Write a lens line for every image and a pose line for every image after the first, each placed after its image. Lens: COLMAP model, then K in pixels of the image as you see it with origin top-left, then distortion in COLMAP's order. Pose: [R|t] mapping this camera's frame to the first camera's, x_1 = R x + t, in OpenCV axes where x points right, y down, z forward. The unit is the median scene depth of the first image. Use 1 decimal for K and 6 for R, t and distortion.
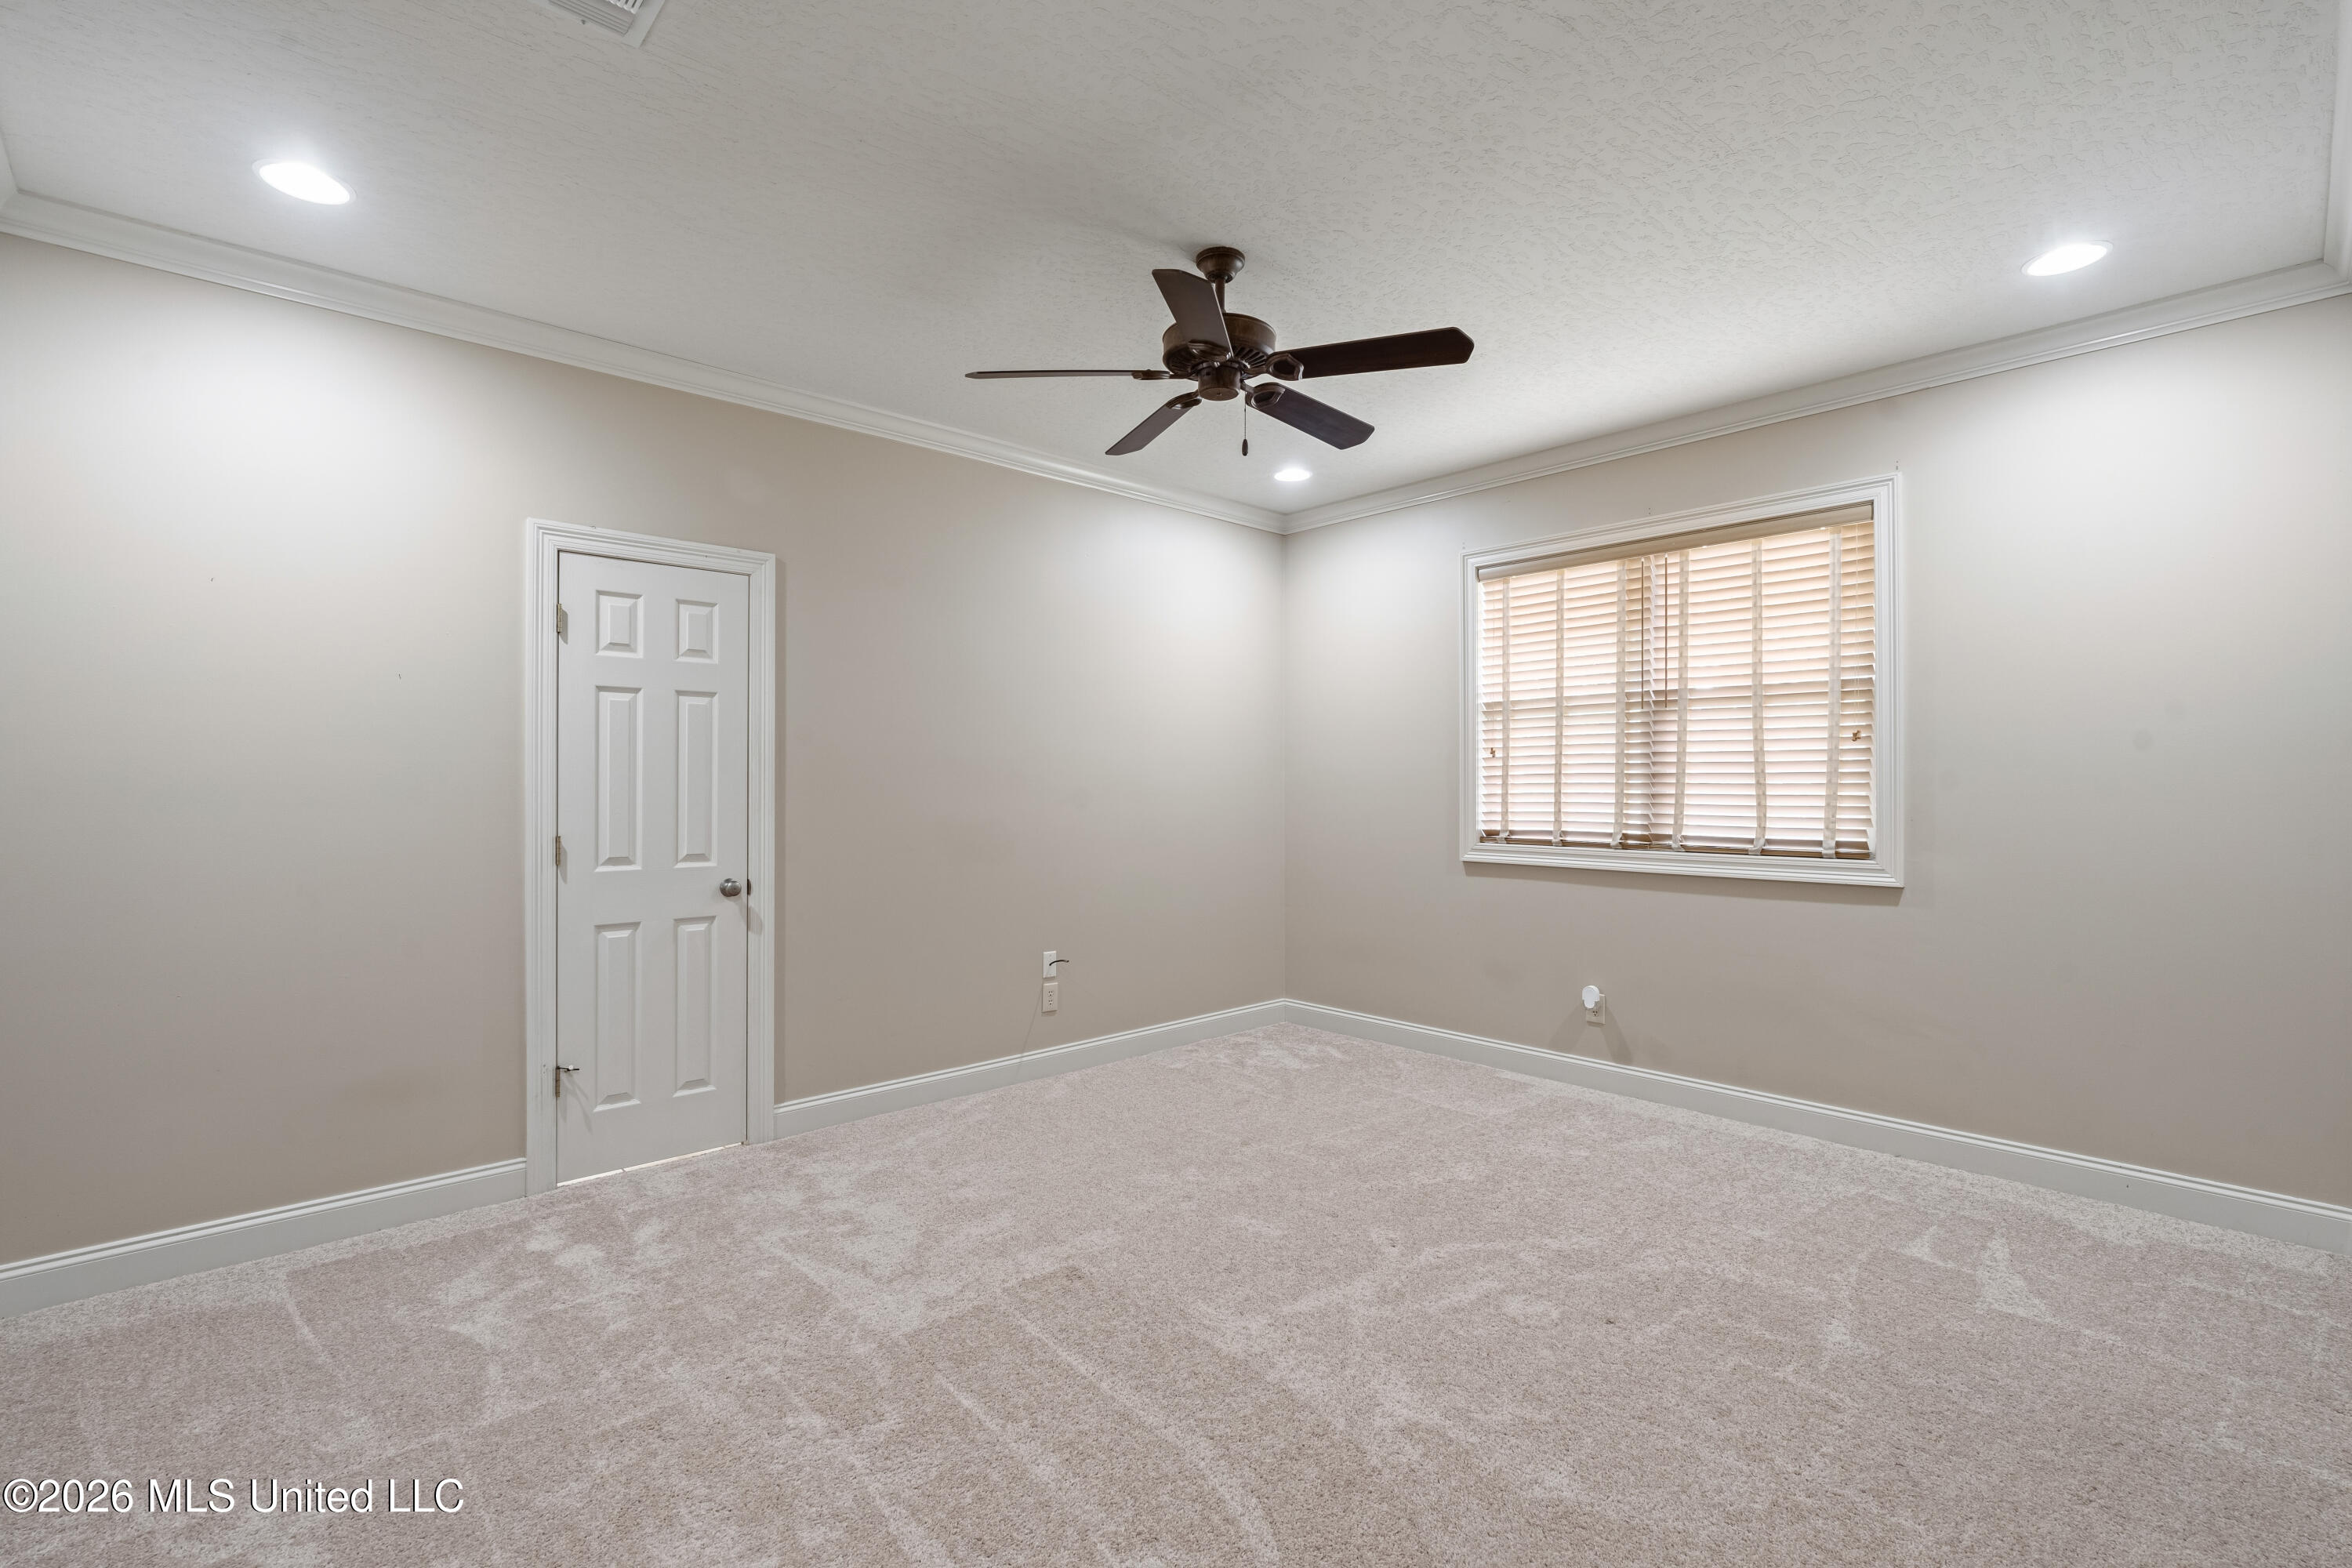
lens RADIAL K [[1061.6, 0, 1167.0], [0, 1061.6, 788.9], [0, 0, 1]] dist [-0.002074, 0.000617]
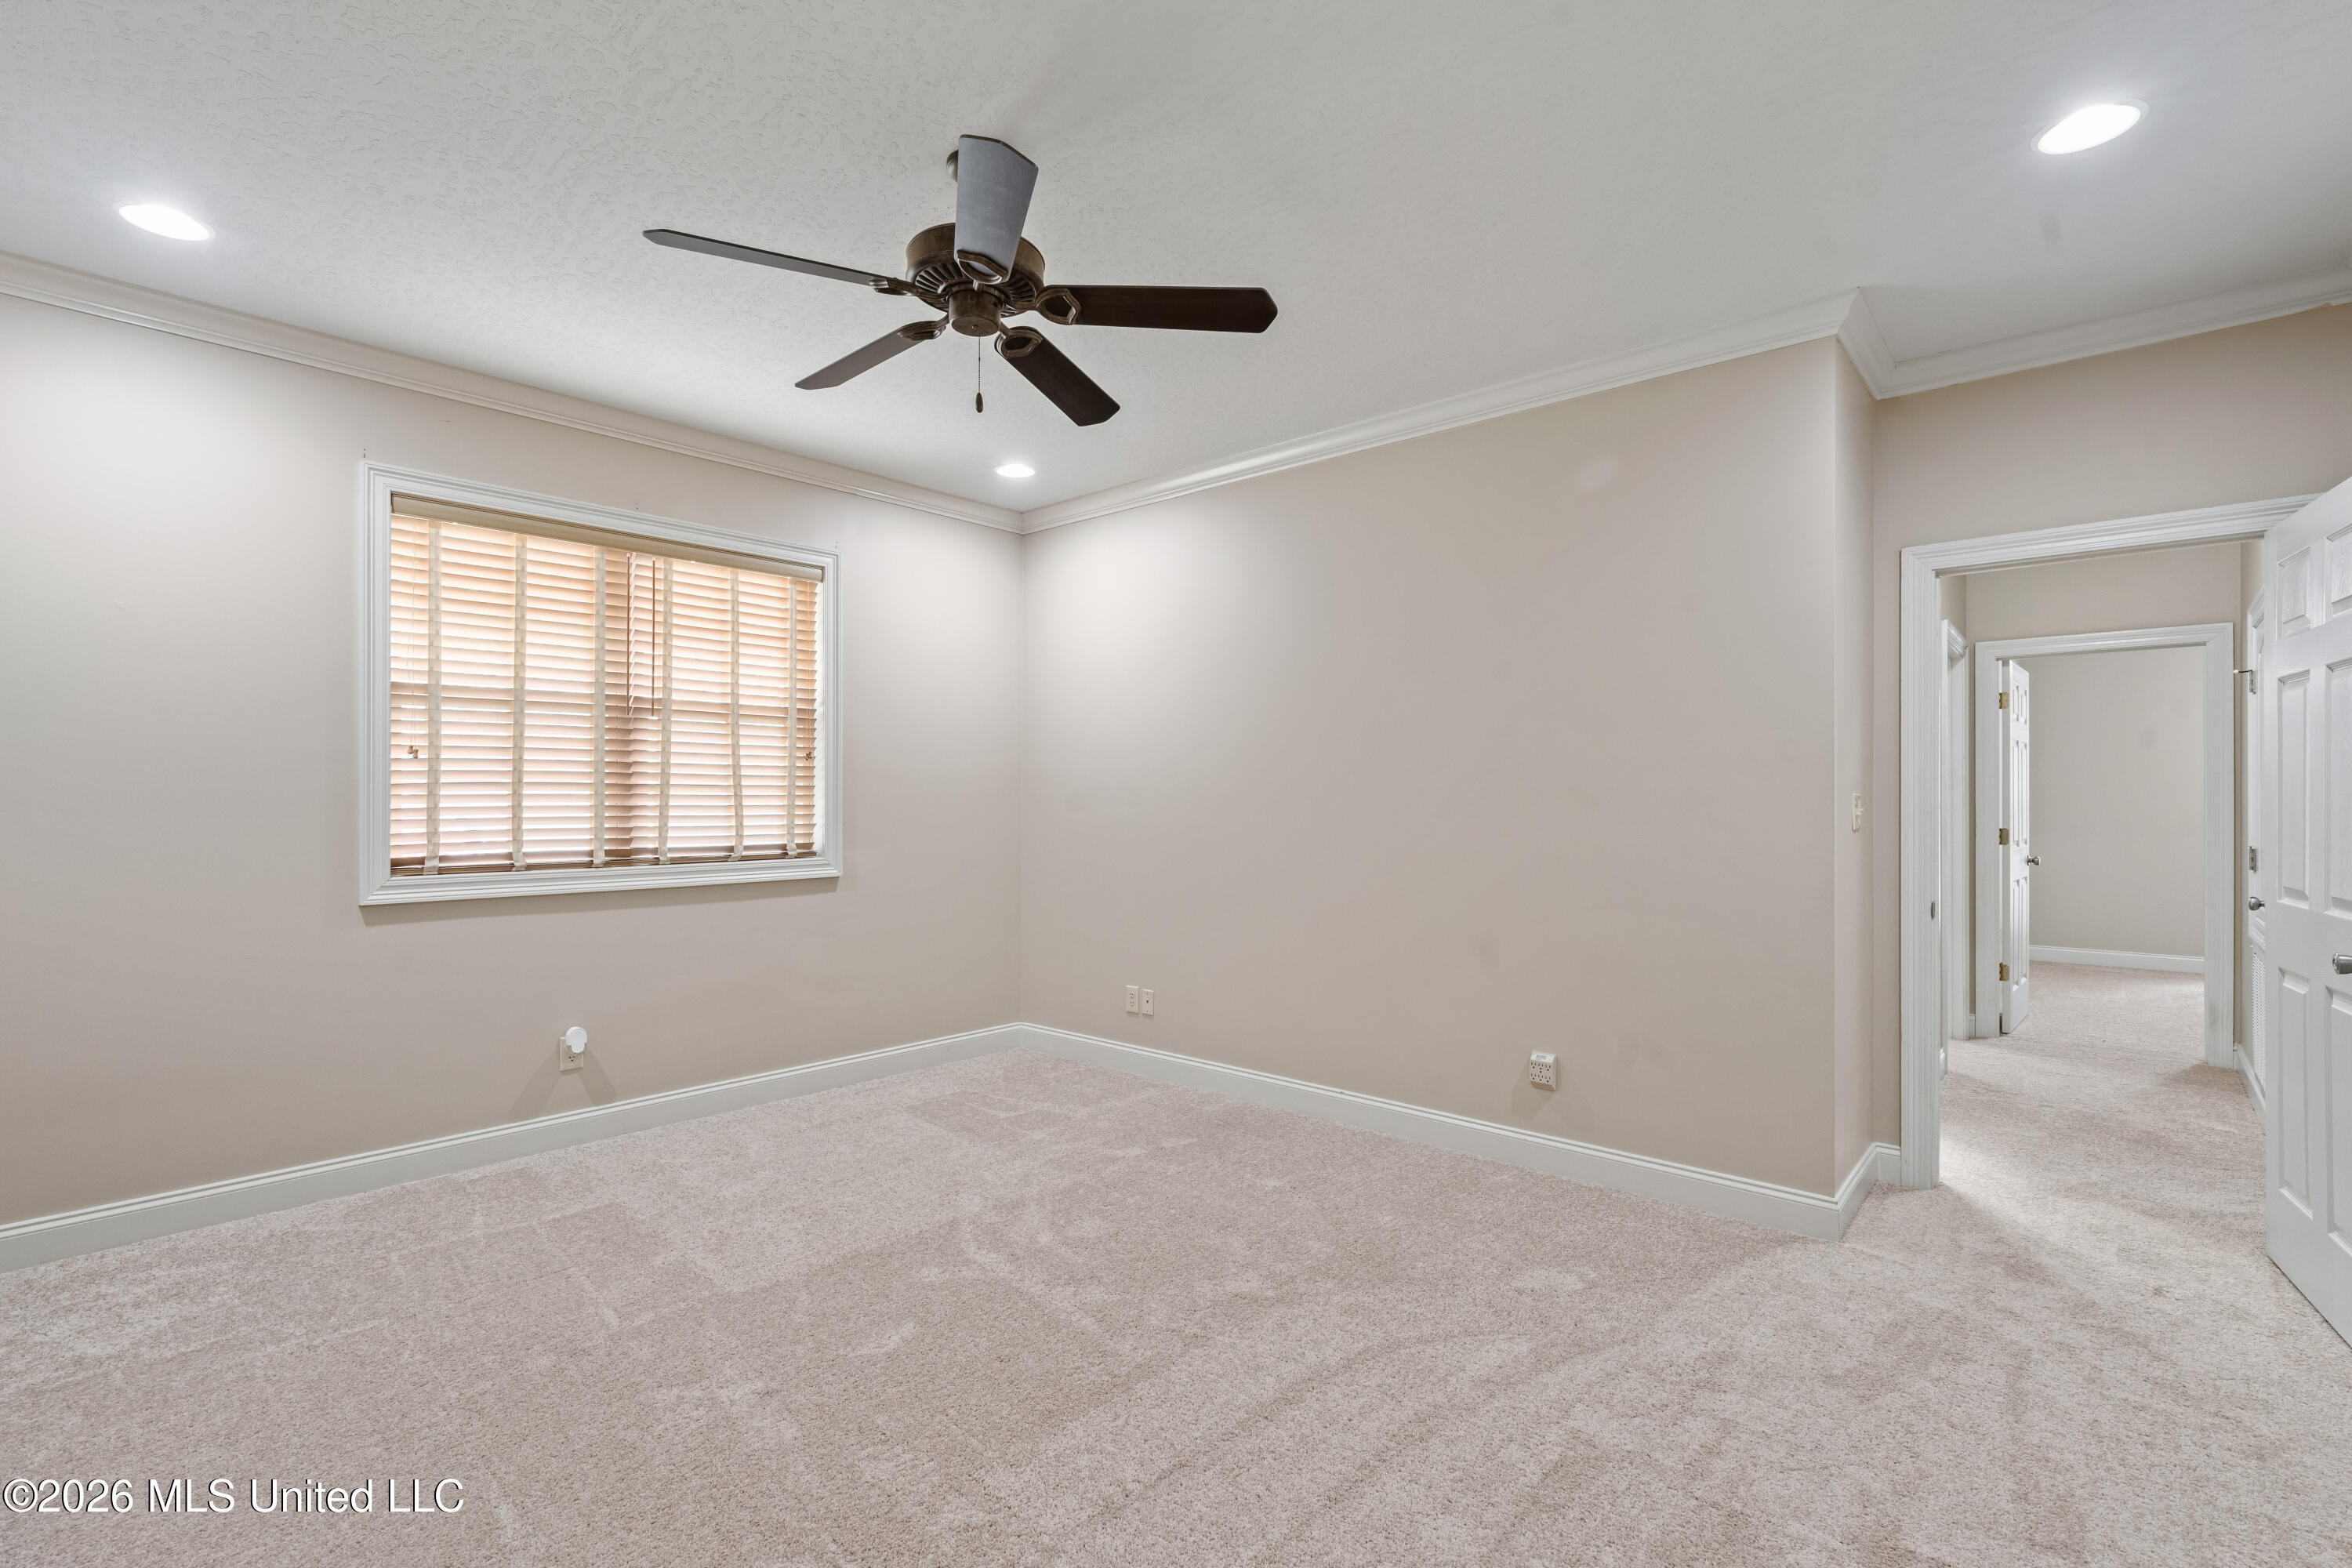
lens RADIAL K [[1067.4, 0, 1177.0], [0, 1067.4, 803.4], [0, 0, 1]] dist [-0.002467, 0.000620]
pose [[-0.092809, -0.008358, 0.995649, -0.526137], [0.001196, 0.999963, 0.008505, -0.005032], [-0.995683, 0.001980, -0.092795, 0.601421]]
